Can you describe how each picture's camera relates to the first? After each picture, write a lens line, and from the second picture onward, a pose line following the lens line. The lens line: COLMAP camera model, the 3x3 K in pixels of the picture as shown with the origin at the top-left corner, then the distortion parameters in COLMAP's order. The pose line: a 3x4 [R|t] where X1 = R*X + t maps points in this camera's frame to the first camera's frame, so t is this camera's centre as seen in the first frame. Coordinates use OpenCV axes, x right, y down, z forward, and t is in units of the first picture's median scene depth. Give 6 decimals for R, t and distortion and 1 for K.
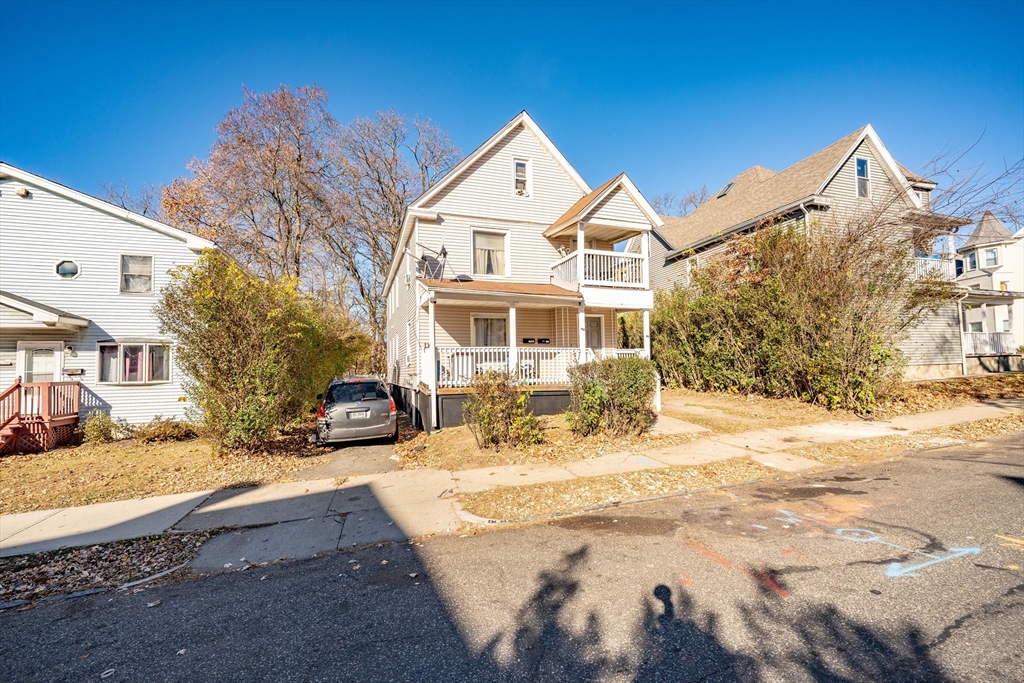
lens RADIAL K [[419.4, 0, 509.1], [0, 419.4, 341.5], [0, 0, 1]] dist [-0.000973, -0.000062]
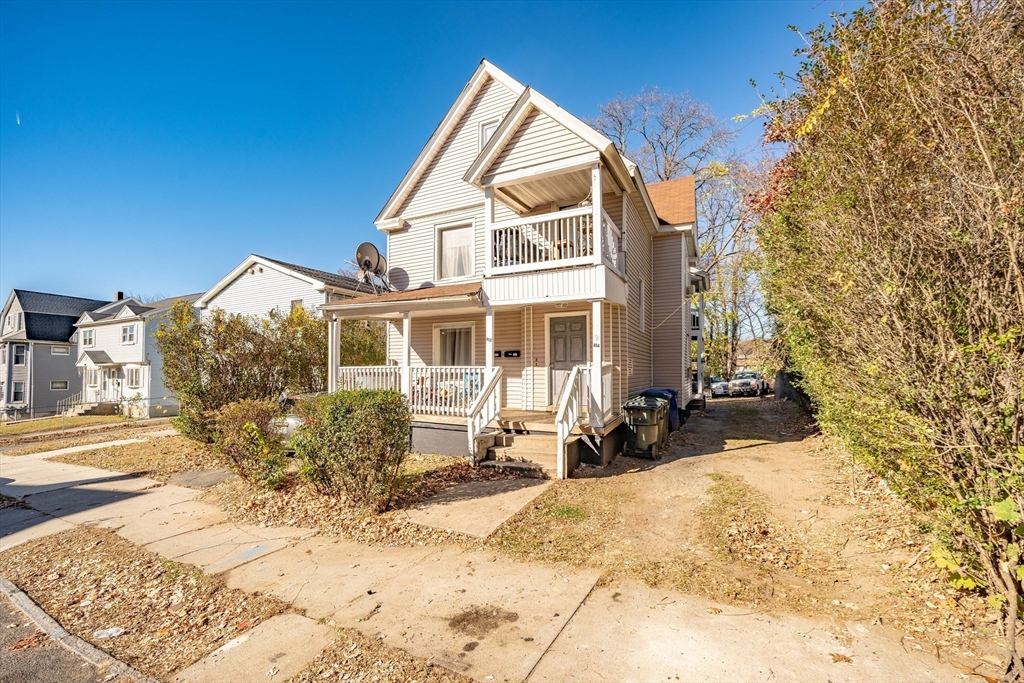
lens RADIAL K [[419.4, 0, 515.5], [0, 419.4, 351.3], [0, 0, 1]] dist [-0.000973, -0.000062]
pose [[0.704587, -0.019009, -0.709363, 0.700774], [0.033124, 0.999433, 0.006118, -0.013287], [0.708844, -0.027808, 0.704817, 0.542131]]
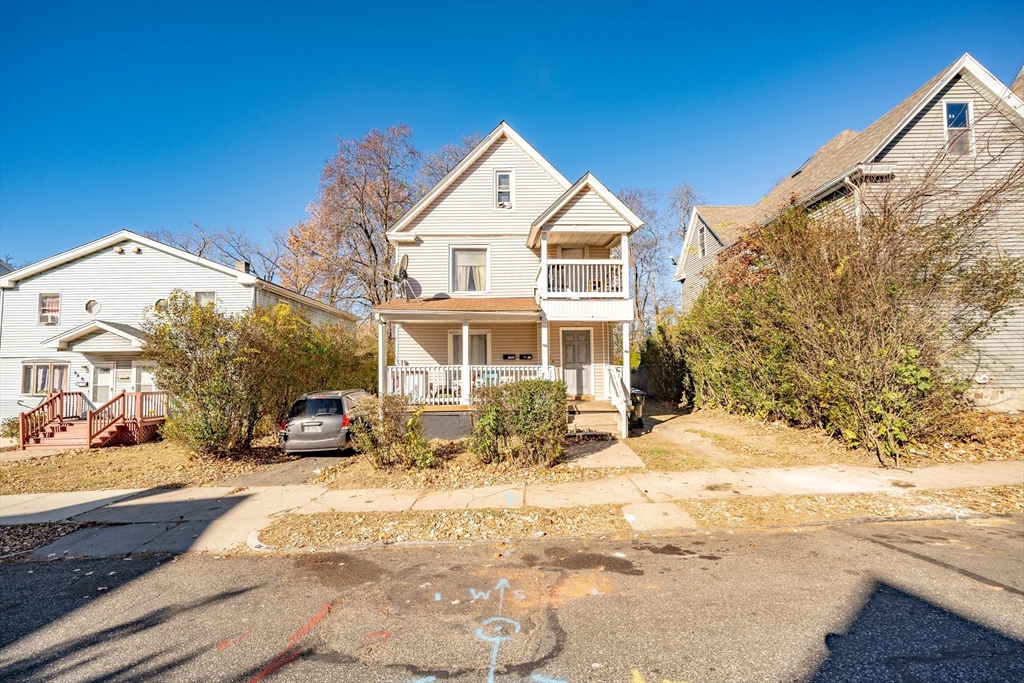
lens RADIAL K [[419.4, 0, 512.0], [0, 419.4, 345.3], [0, 0, 1]] dist [-0.000973, -0.000062]
pose [[0.951696, -0.014367, -0.306705, 0.392296], [0.011462, 0.999871, -0.011272, -0.020836], [0.306827, 0.007212, 0.951738, 0.092835]]
